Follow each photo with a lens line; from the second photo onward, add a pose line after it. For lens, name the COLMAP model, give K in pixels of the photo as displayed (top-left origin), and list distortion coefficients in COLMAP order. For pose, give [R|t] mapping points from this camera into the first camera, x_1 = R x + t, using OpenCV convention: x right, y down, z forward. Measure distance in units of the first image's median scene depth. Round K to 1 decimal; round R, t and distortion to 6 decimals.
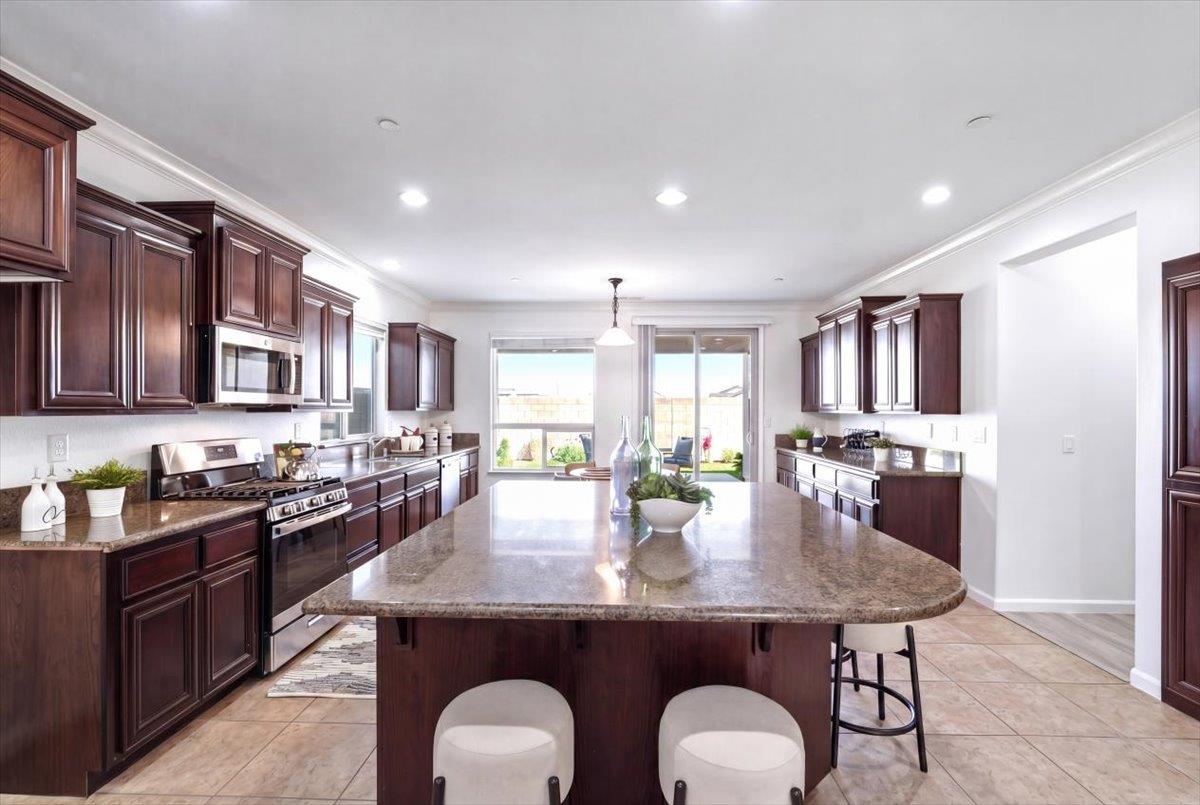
lens RADIAL K [[533.6, 0, 603.4], [0, 533.6, 409.9], [0, 0, 1]] dist [0.000289, 0.000374]
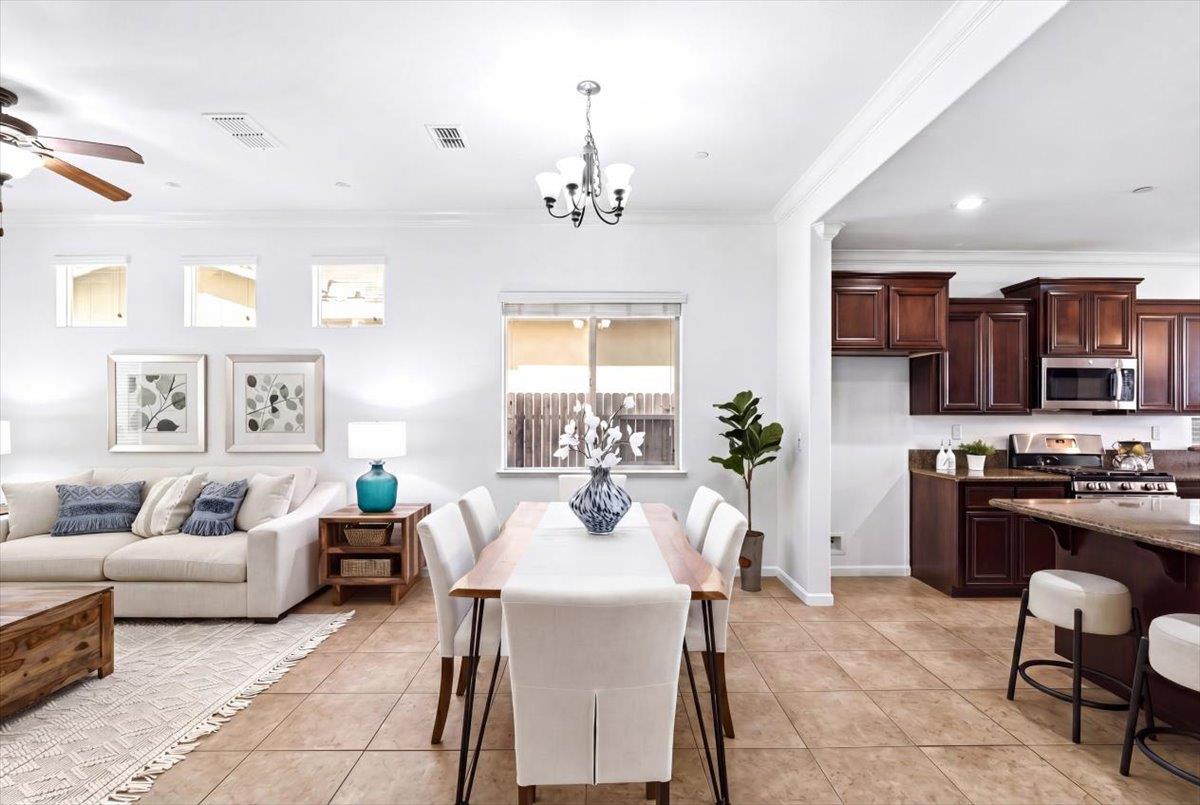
lens RADIAL K [[533.6, 0, 603.4], [0, 533.6, 409.9], [0, 0, 1]] dist [0.000289, 0.000374]
pose [[0.052249, -0.004733, -0.998623, 0.752539], [-0.004432, 0.999978, -0.004971, 0.005095], [0.998624, 0.004686, 0.052227, -0.340174]]
